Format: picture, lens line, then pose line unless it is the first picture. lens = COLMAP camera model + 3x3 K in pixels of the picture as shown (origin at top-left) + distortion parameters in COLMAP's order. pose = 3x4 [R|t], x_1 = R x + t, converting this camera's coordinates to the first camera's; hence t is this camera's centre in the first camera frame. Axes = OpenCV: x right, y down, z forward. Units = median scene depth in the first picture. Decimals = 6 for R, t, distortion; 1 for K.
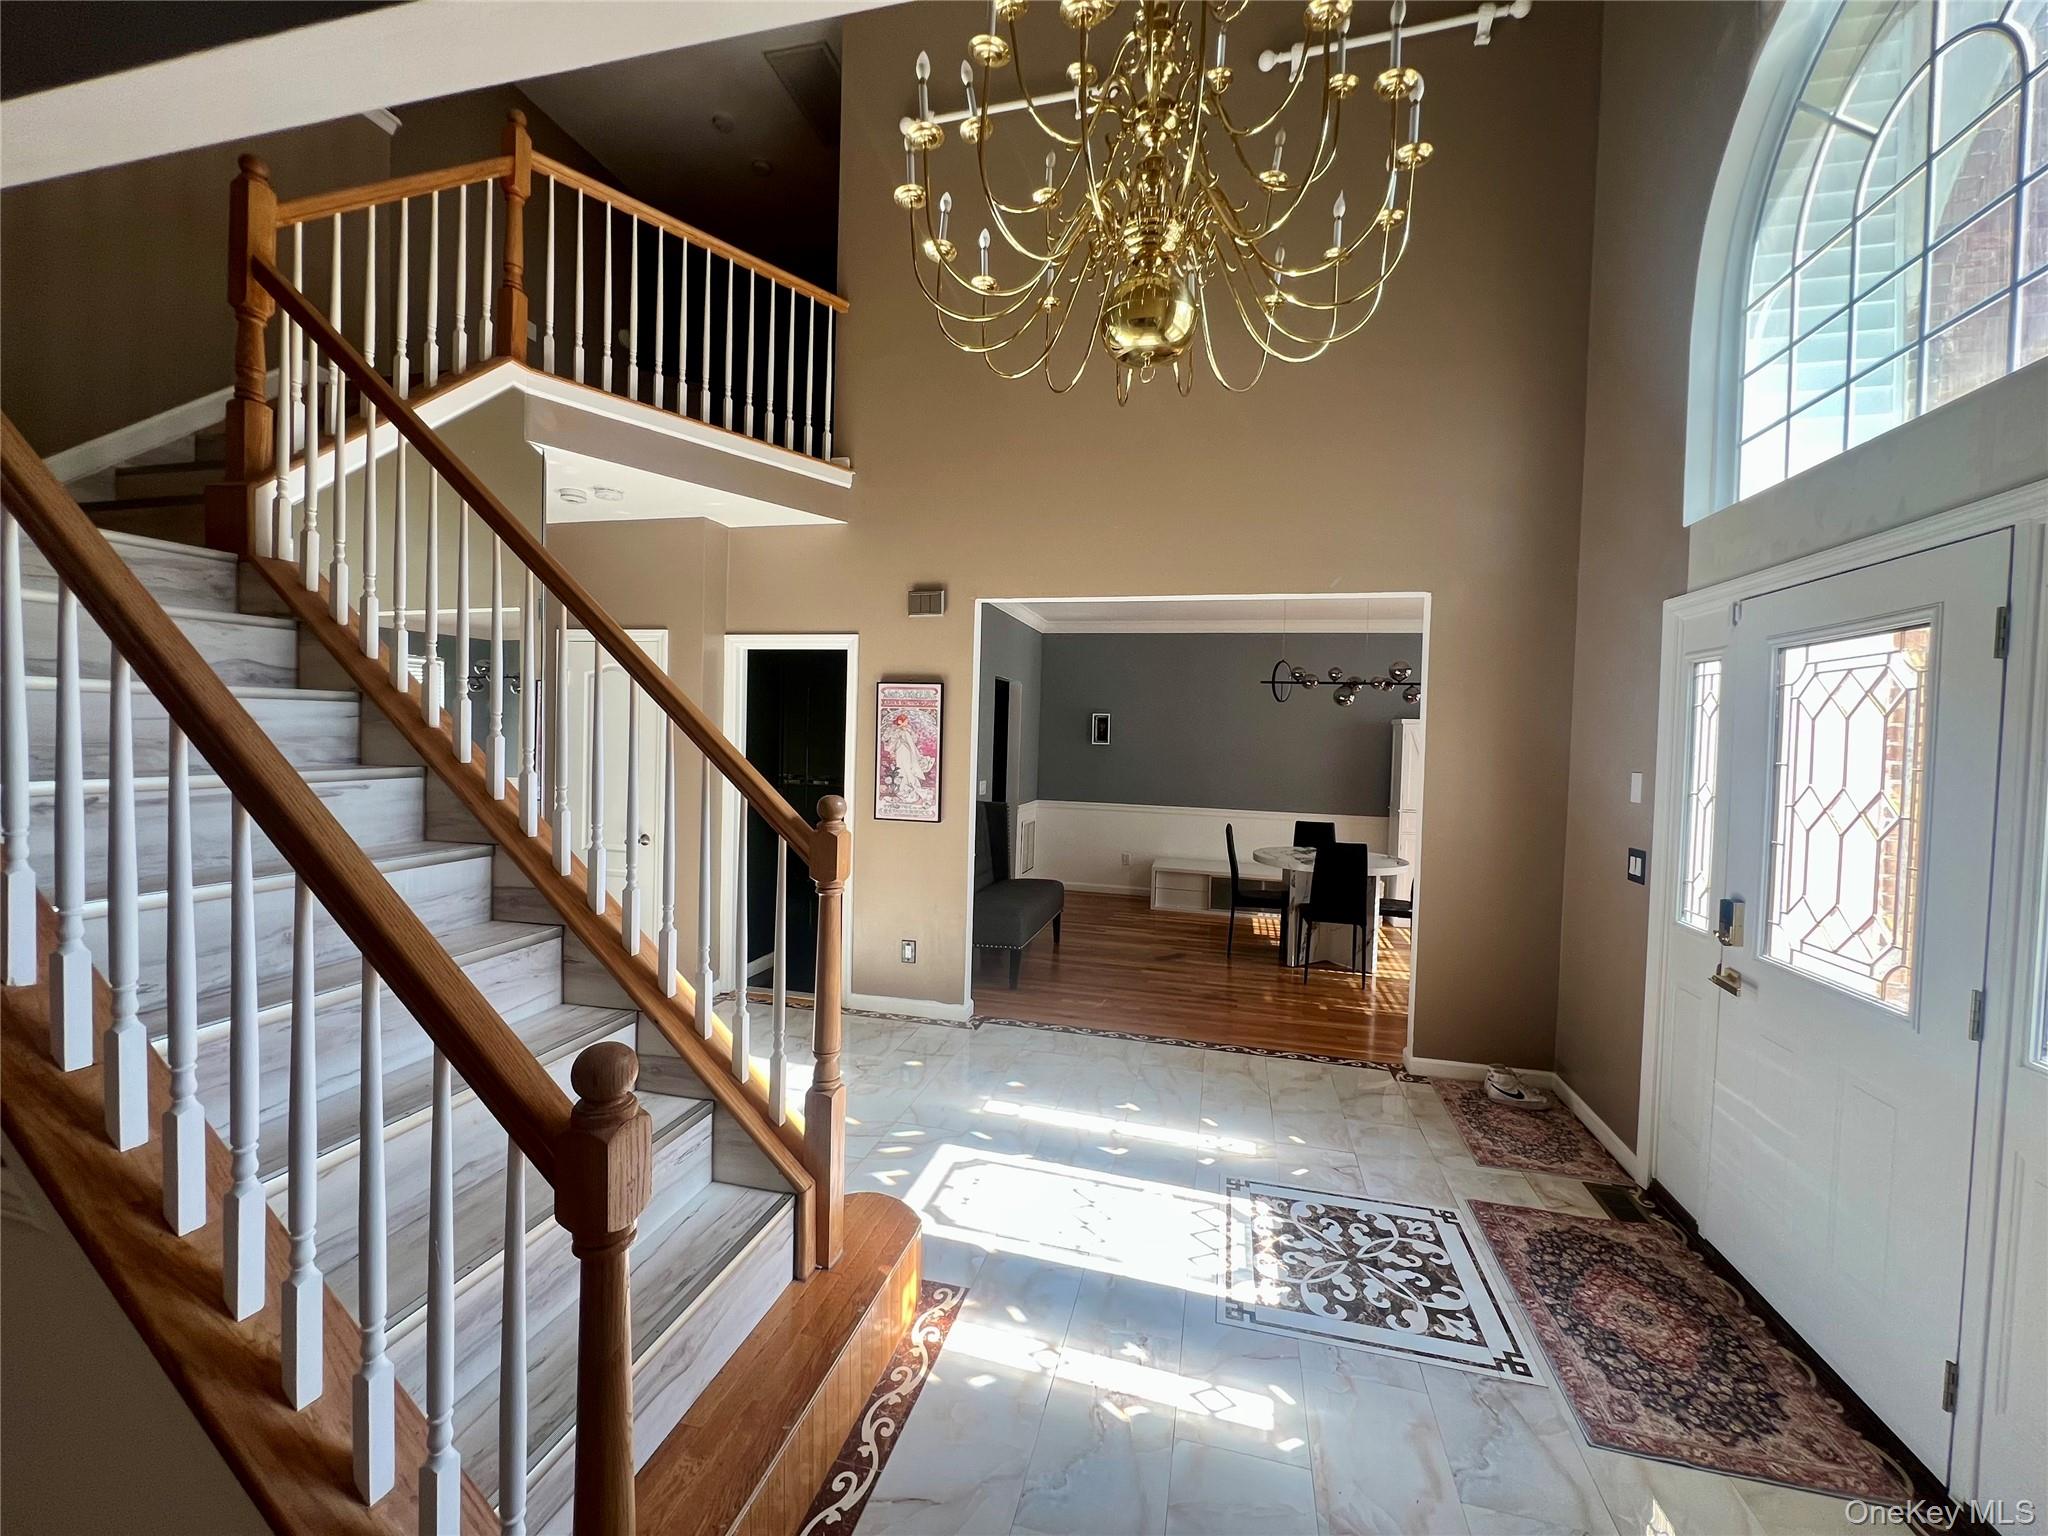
lens RADIAL K [[822.0, 0, 1028.4], [0, 822.0, 755.8], [0, 0, 1]] dist [-0.005928, 0.000677]
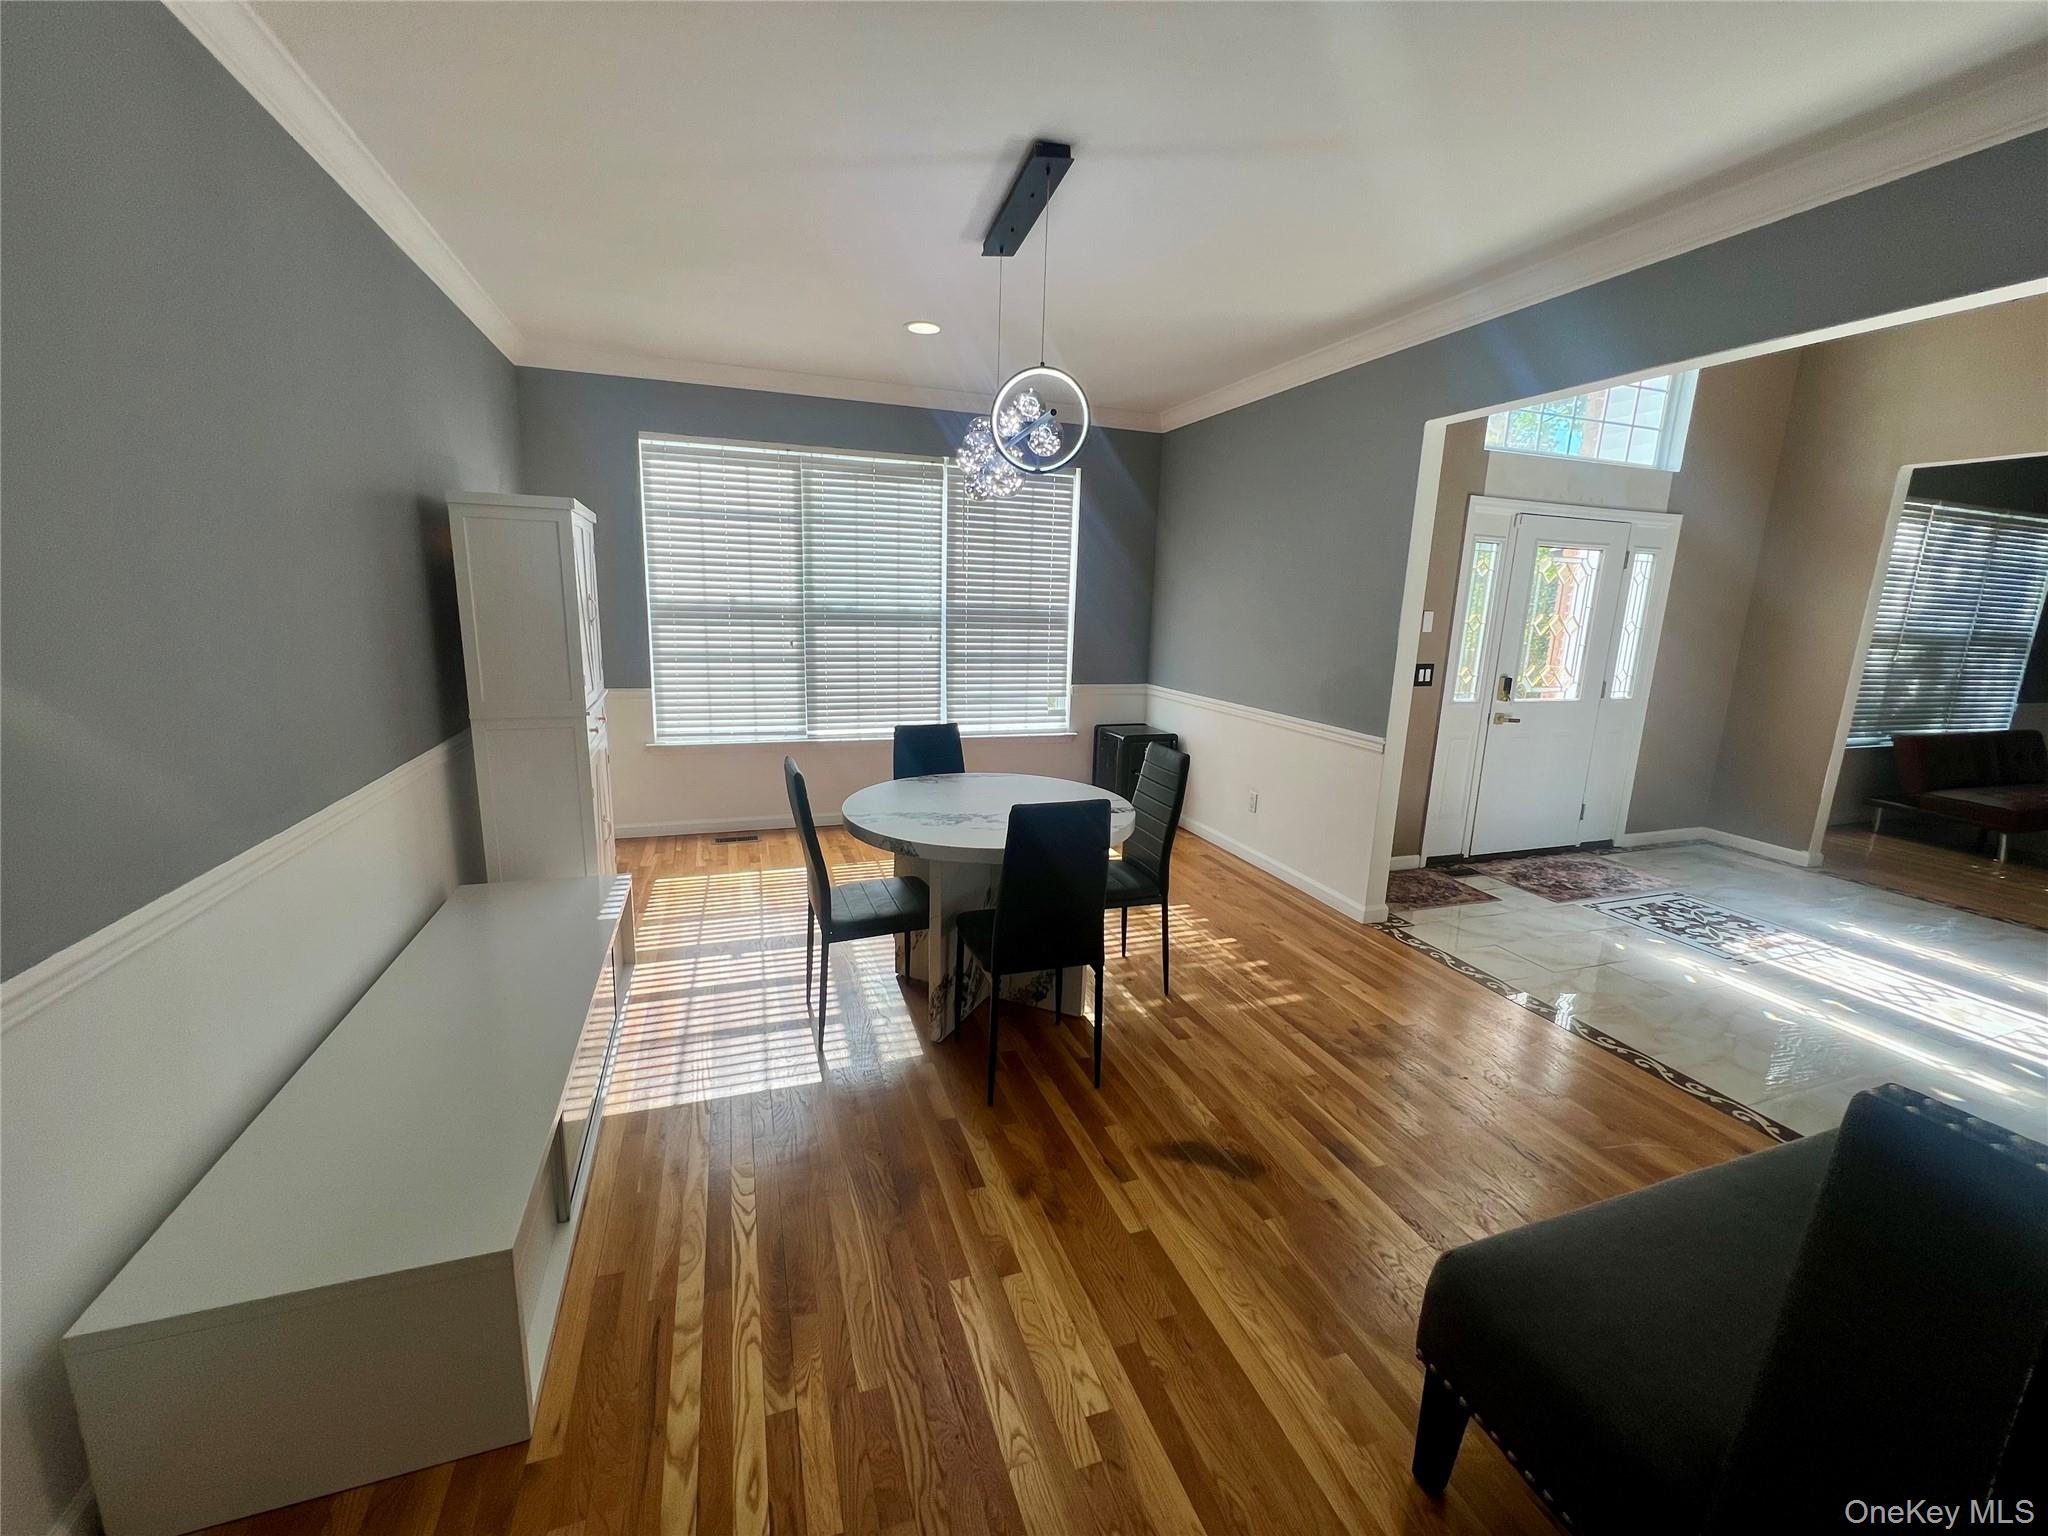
lens RADIAL K [[822.0, 0, 1023.2], [0, 822.0, 765.8], [0, 0, 1]] dist [-0.005928, 0.000677]
pose [[-0.549504, -0.222544, 0.805307, -0.061617], [-0.034264, 0.969064, 0.244418, -0.031573], [-0.834788, 0.106716, -0.540130, 1.697976]]
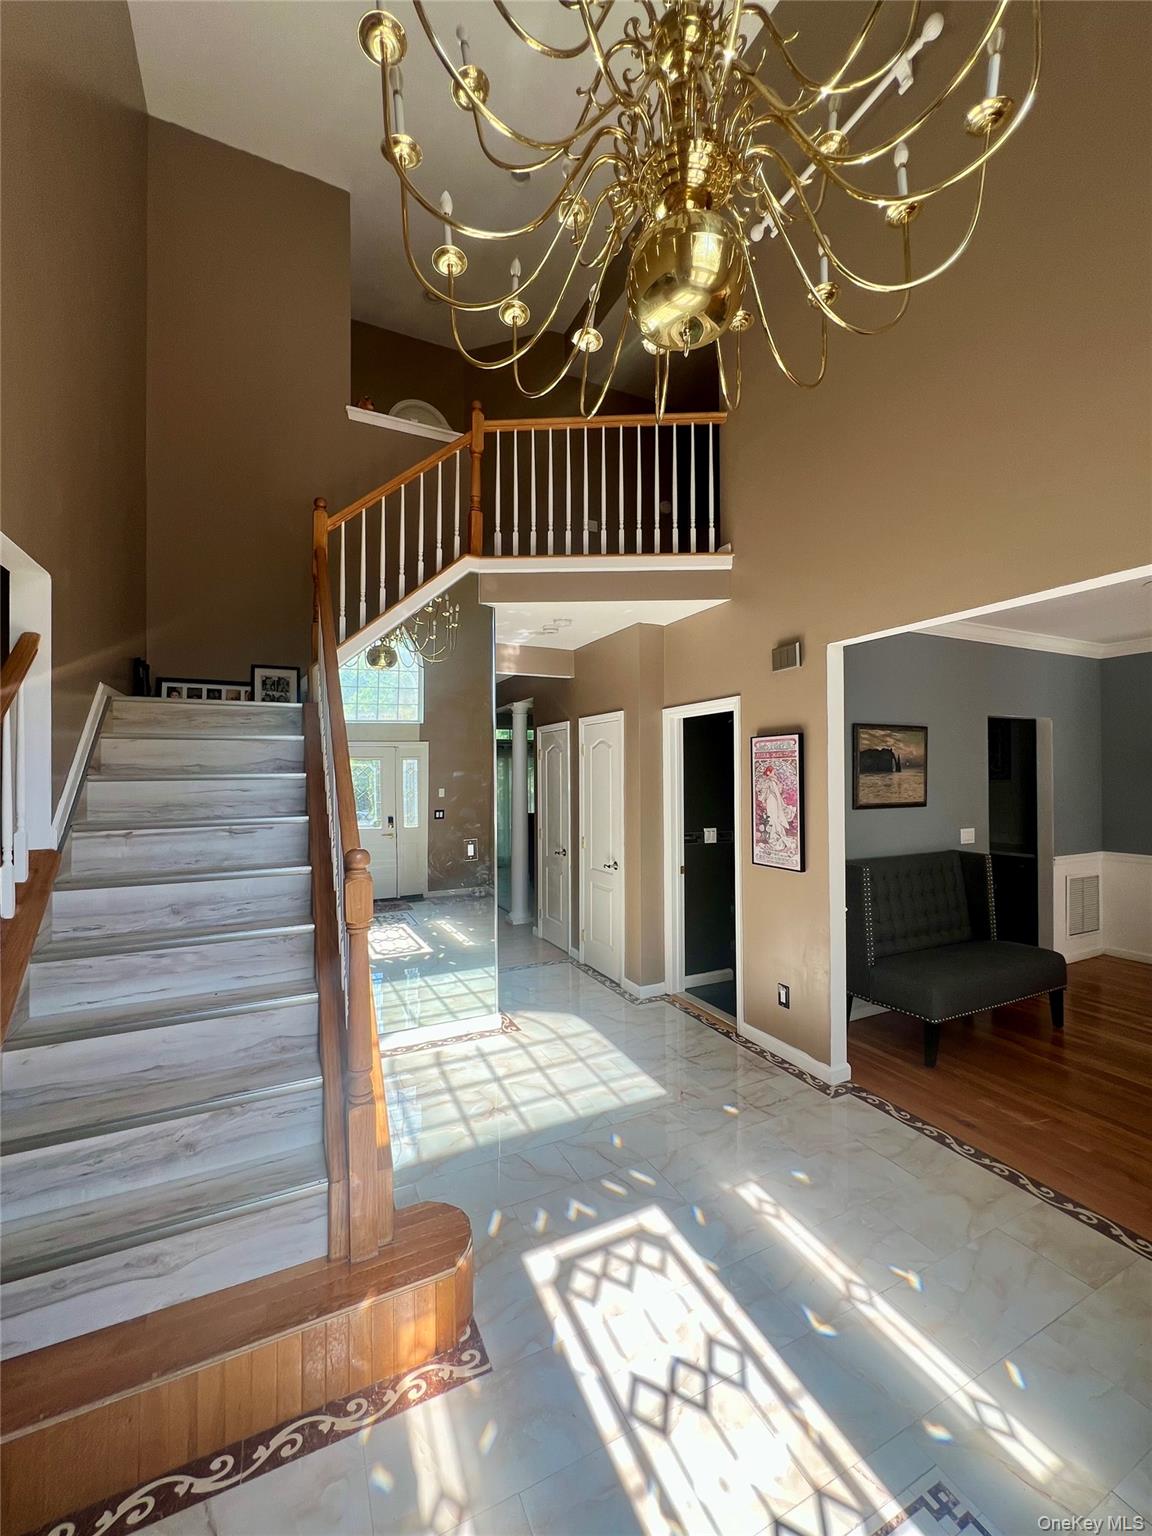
lens RADIAL K [[616.5, 0, 589.5], [0, 616.5, 766.2], [0, 0, 1]] dist [-0.005928, 0.000677]
pose [[0.641960, -0.046058, -0.765354, 0.305148], [0.006780, 0.998496, -0.054401, -0.008272], [0.766708, 0.029734, 0.641307, 0.318398]]
